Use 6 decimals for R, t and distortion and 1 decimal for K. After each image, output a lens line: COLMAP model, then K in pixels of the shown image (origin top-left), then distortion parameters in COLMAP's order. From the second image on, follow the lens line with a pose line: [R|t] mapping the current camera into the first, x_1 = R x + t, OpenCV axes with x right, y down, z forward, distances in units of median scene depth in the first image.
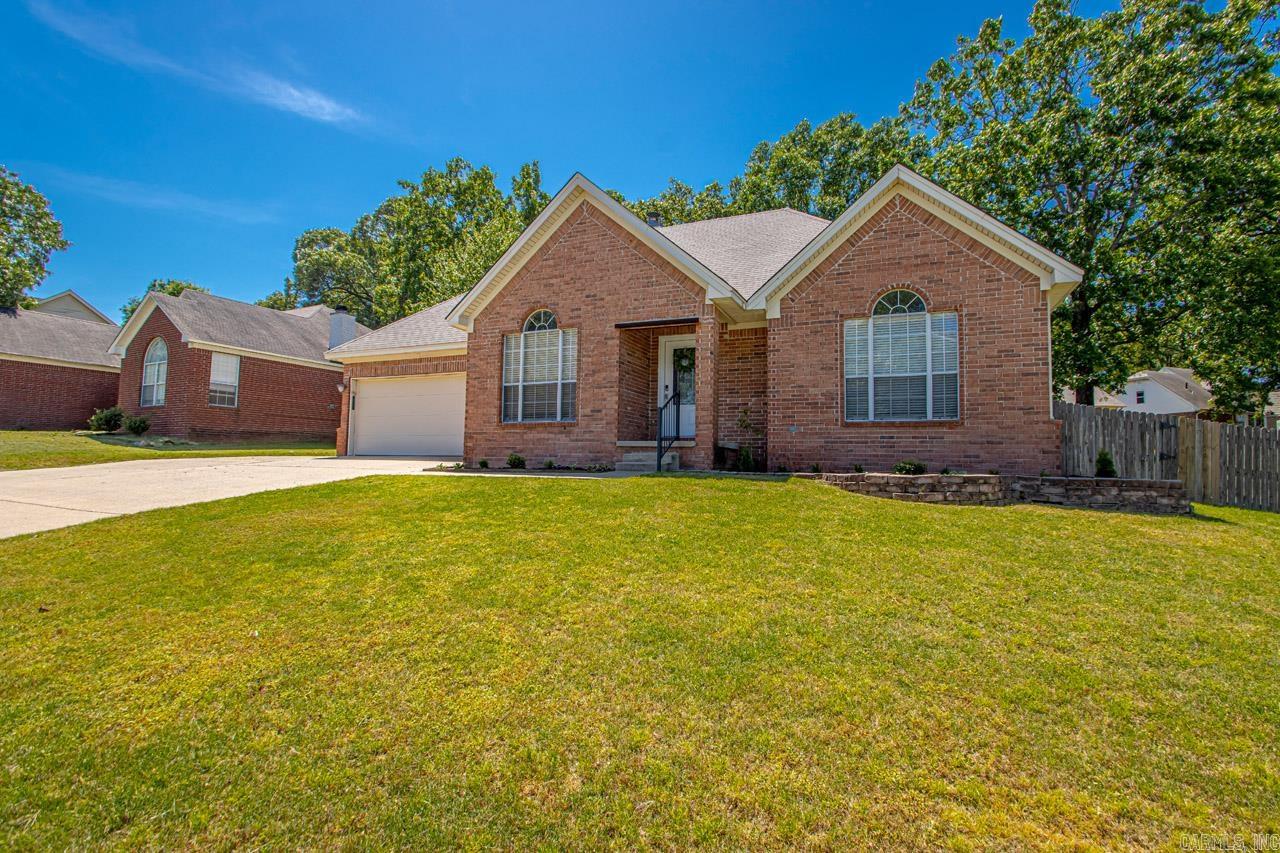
lens RADIAL K [[588.6, 0, 640.0], [0, 588.6, 426.5], [0, 0, 1]] dist [0.025404, -0.025841]
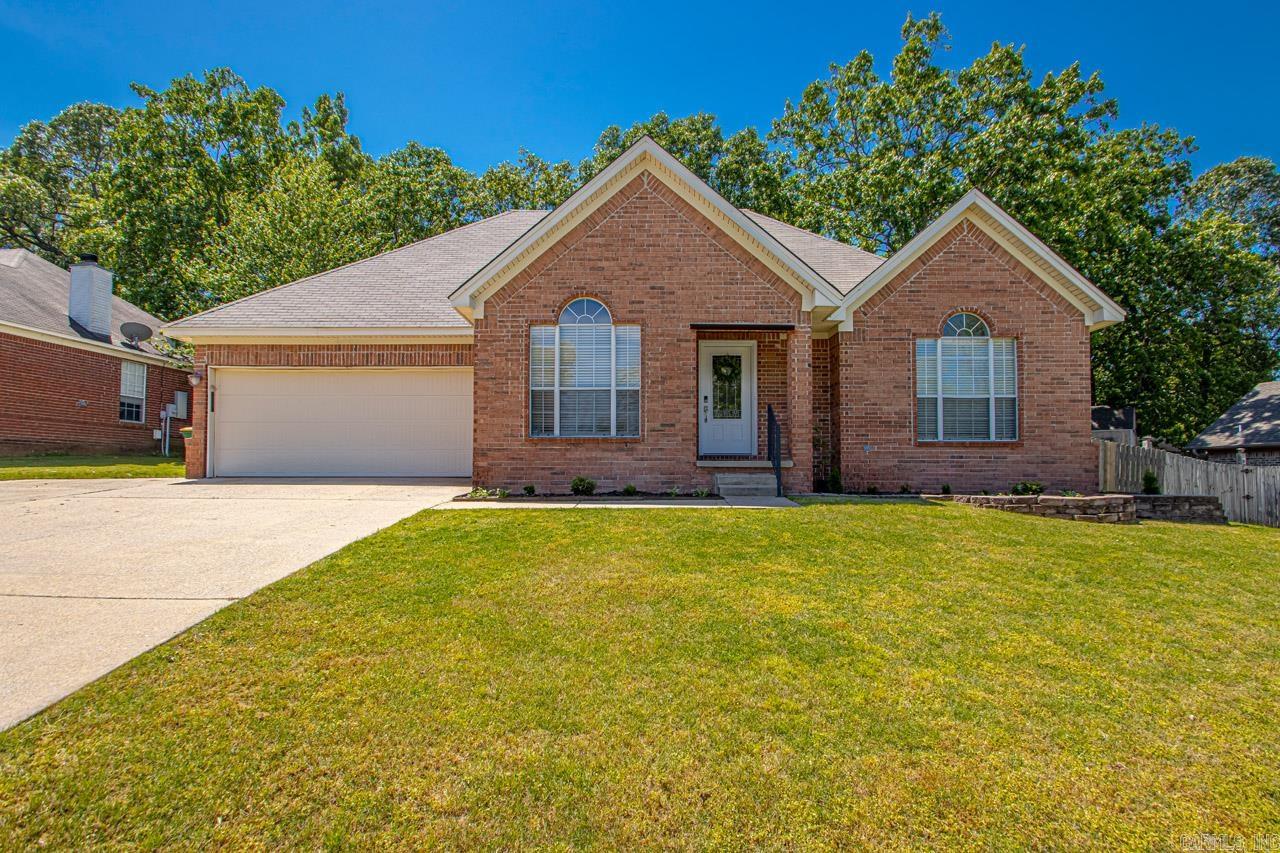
lens RADIAL K [[636.4, 0, 640.8], [0, 636.4, 457.1], [0, 0, 1]] dist [0.026926, -0.026317]
pose [[0.924987, -0.001310, 0.379998, -0.486884], [-0.013231, 0.999277, 0.035650, -0.013283], [-0.379769, -0.038003, 0.924300, 0.172350]]
